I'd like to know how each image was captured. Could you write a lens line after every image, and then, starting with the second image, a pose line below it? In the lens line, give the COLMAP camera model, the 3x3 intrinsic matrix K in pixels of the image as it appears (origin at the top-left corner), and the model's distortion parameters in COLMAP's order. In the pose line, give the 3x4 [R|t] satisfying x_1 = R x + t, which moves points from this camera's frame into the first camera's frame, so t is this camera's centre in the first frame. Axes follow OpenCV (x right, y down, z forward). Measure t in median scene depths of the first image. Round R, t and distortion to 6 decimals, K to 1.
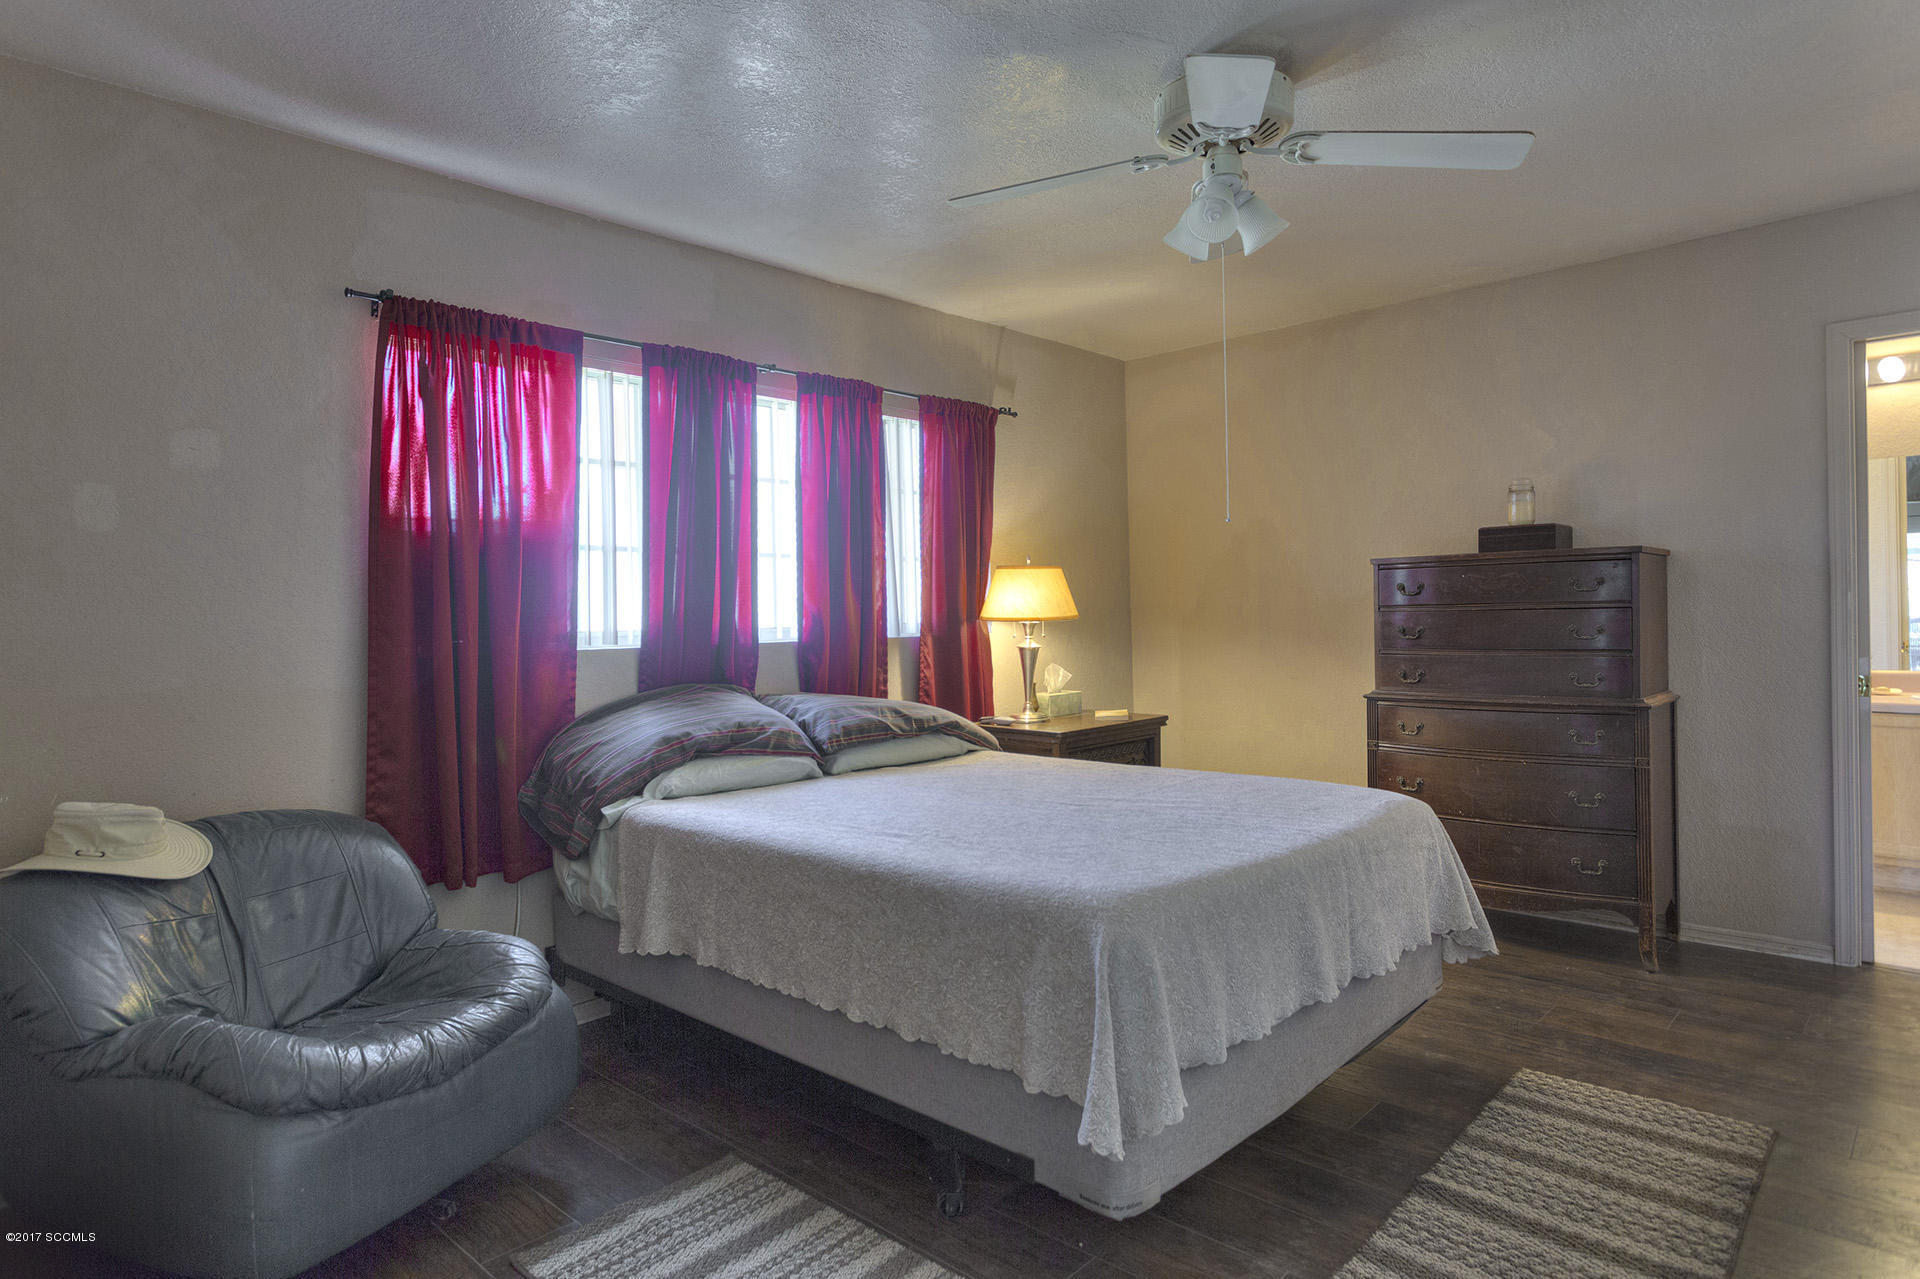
lens RADIAL K [[1077.3, 0, 955.5], [0, 1077.3, 636.7], [0, 0, 1]] dist [0.001315, -0.000463]
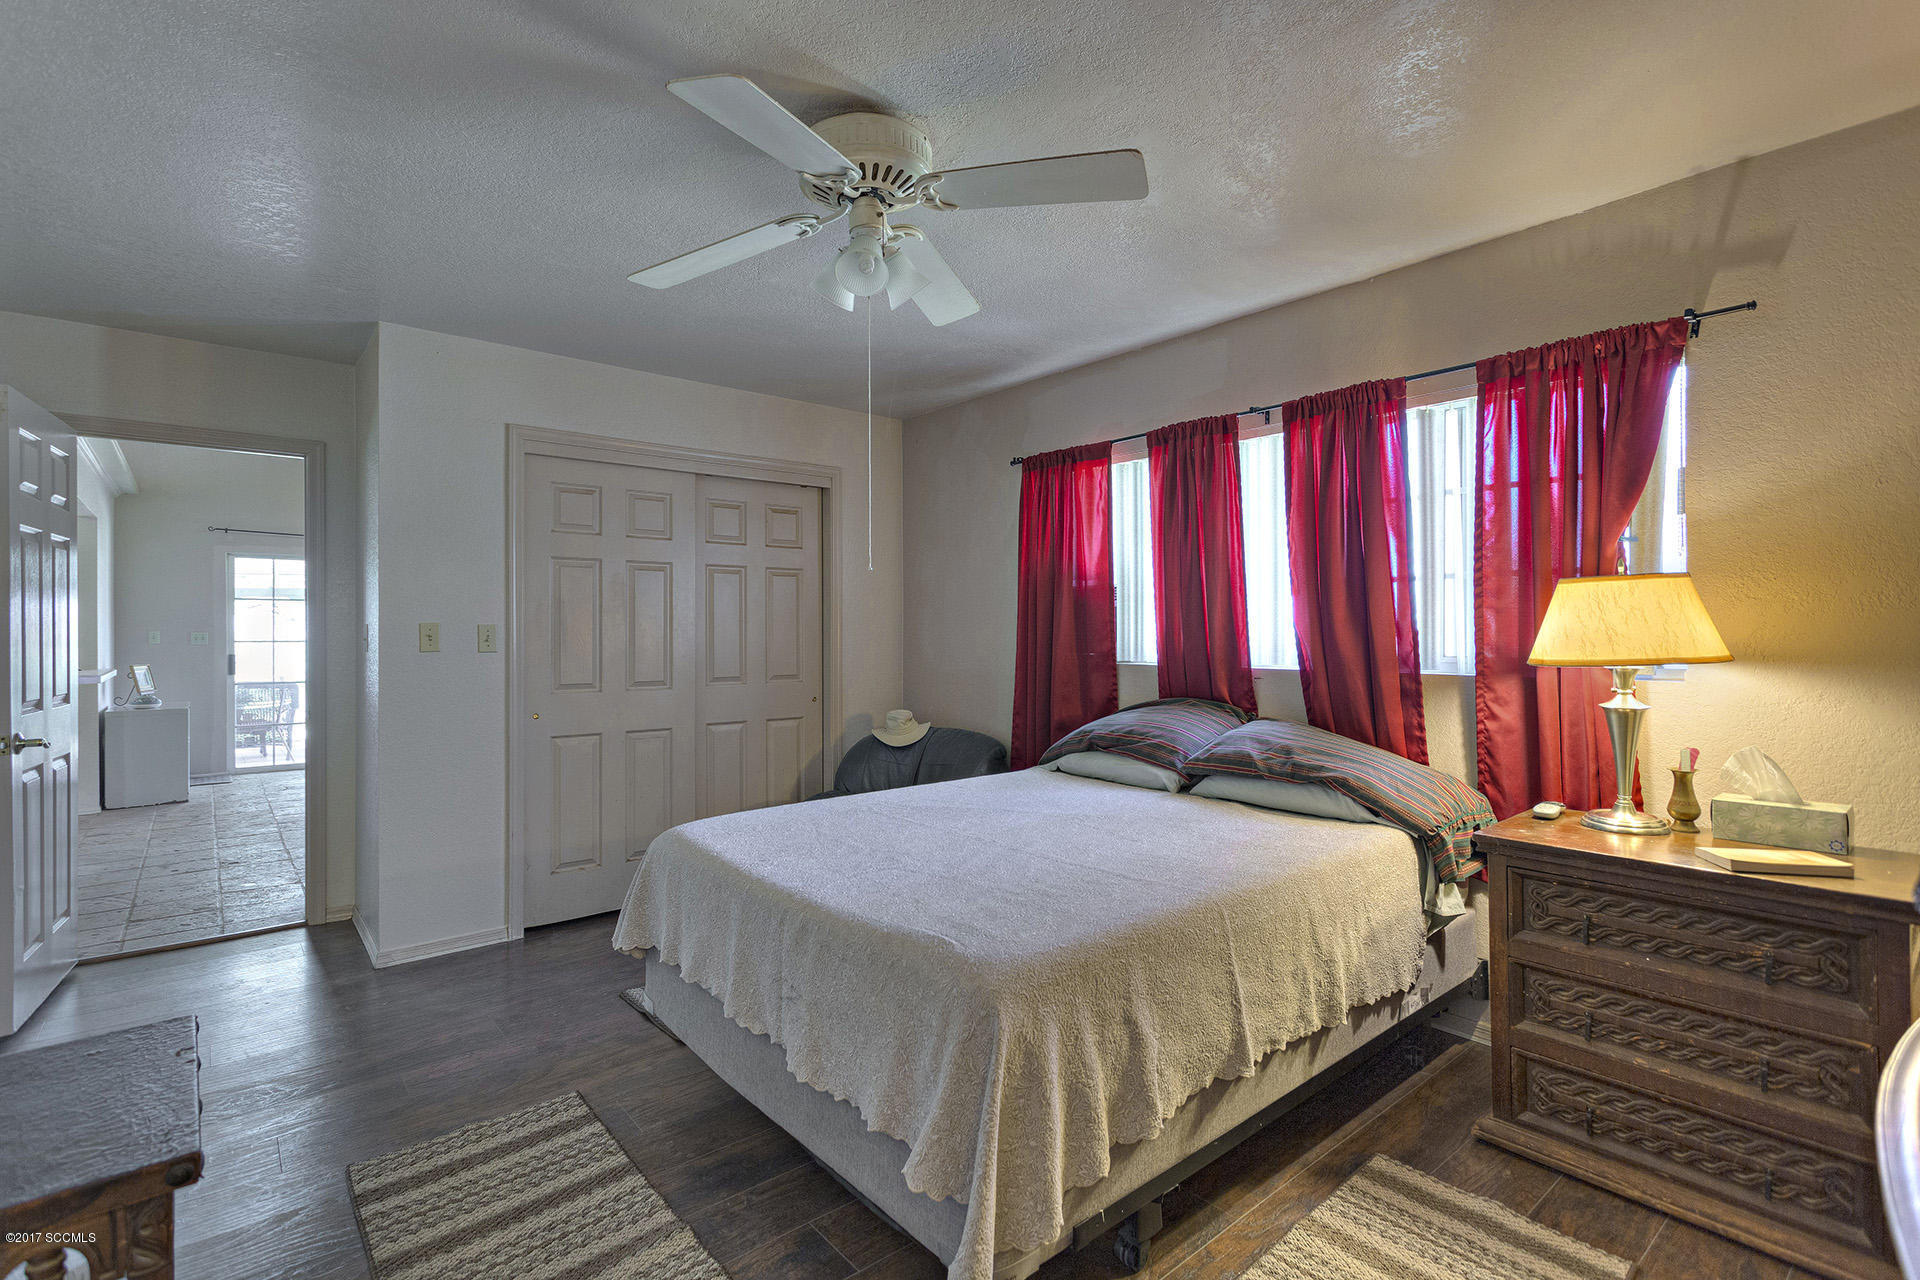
lens RADIAL K [[917.3, 0, 955.3], [0, 917.3, 626.2], [0, 0, 1]] dist [0.005445, 0.002699]
pose [[-0.136591, 0.006284, -0.990608, 0.793280], [-0.023191, 0.999686, 0.009540, -0.039839], [0.990356, 0.024276, -0.136402, 0.863532]]
